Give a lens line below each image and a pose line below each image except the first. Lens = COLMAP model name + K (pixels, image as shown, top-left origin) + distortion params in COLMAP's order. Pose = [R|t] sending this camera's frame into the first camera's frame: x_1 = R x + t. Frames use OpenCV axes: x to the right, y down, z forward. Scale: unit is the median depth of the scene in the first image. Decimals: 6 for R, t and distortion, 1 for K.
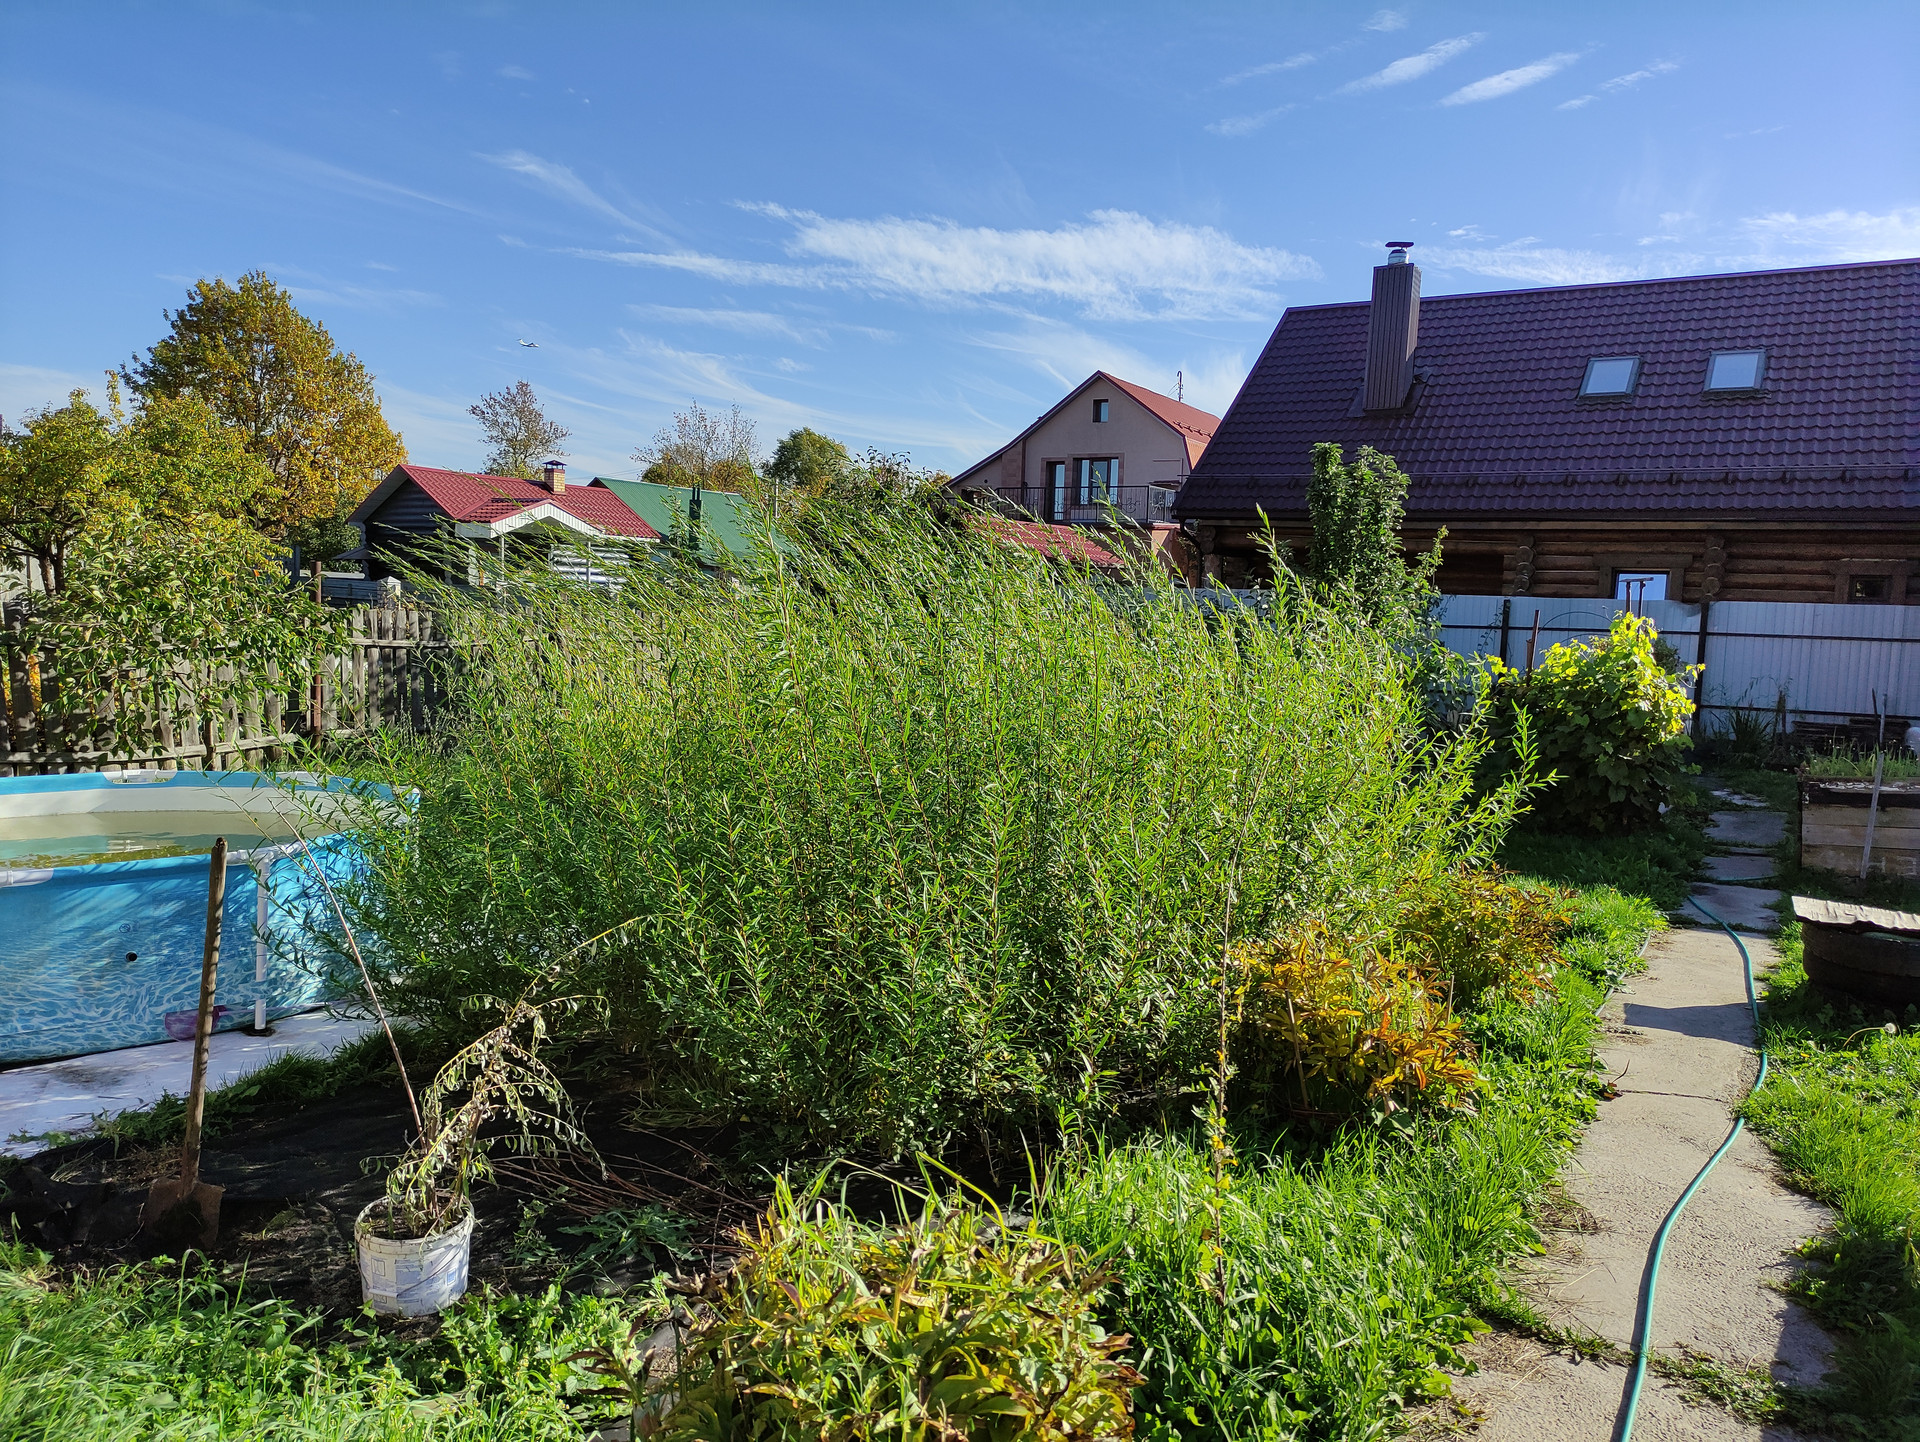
lens RADIAL K [[1418.9, 0, 965.3], [0, 1418.9, 720.7], [0, 0, 1]] dist [0.061119, -0.049192]
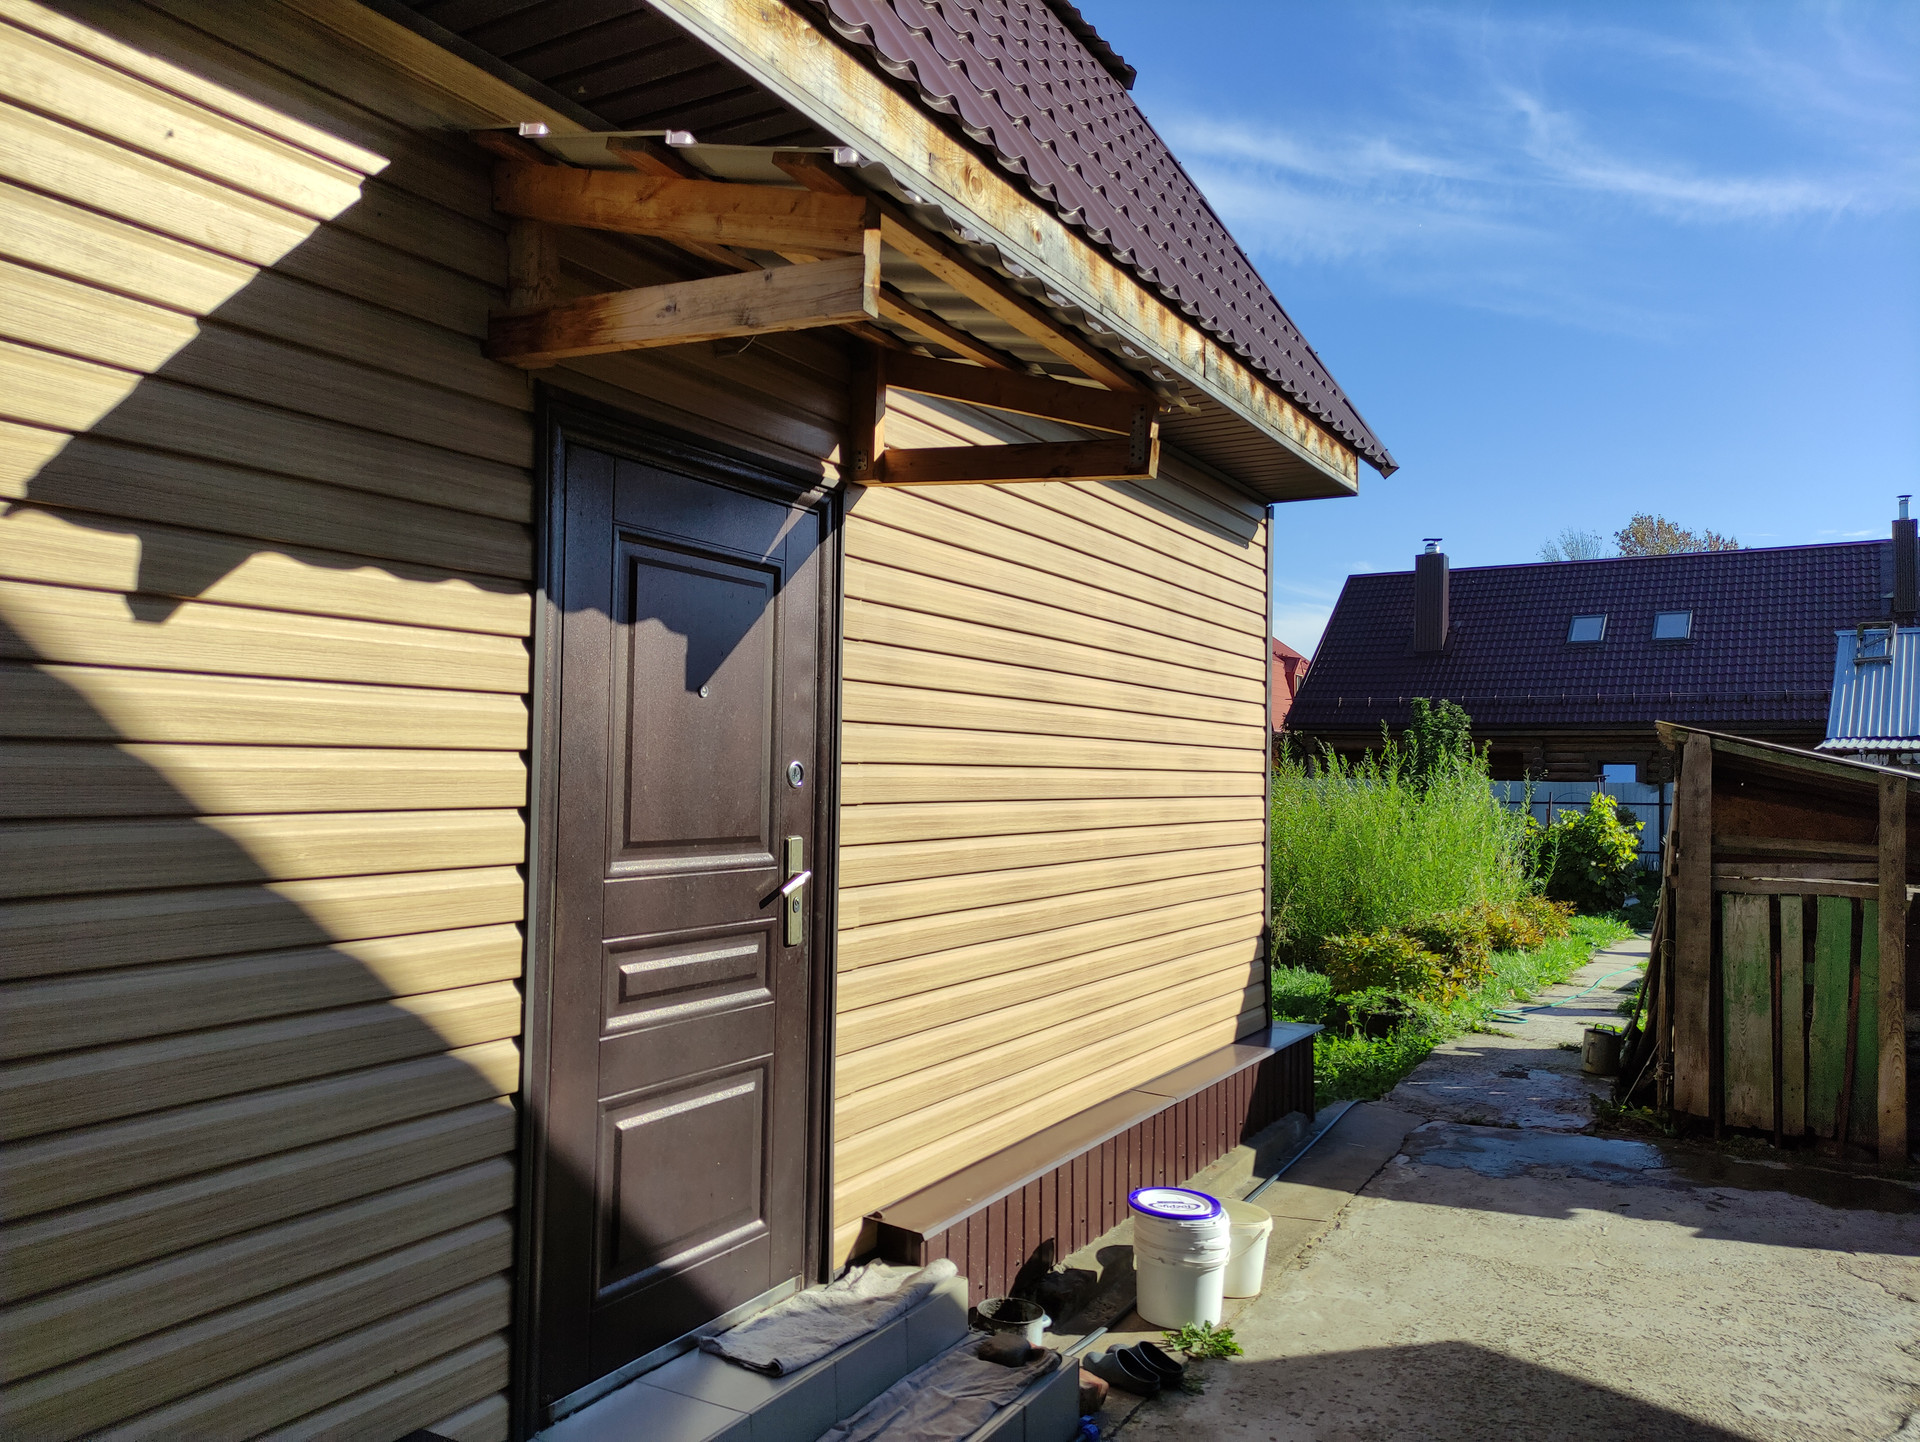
lens RADIAL K [[1418.9, 0, 954.7], [0, 1418.9, 727.0], [0, 0, 1]] dist [0.061119, -0.049192]
pose [[0.999712, -0.019538, -0.013917, -0.249246], [0.017603, 0.991658, -0.127693, 0.046732], [0.016296, 0.127411, 0.991716, -0.629562]]
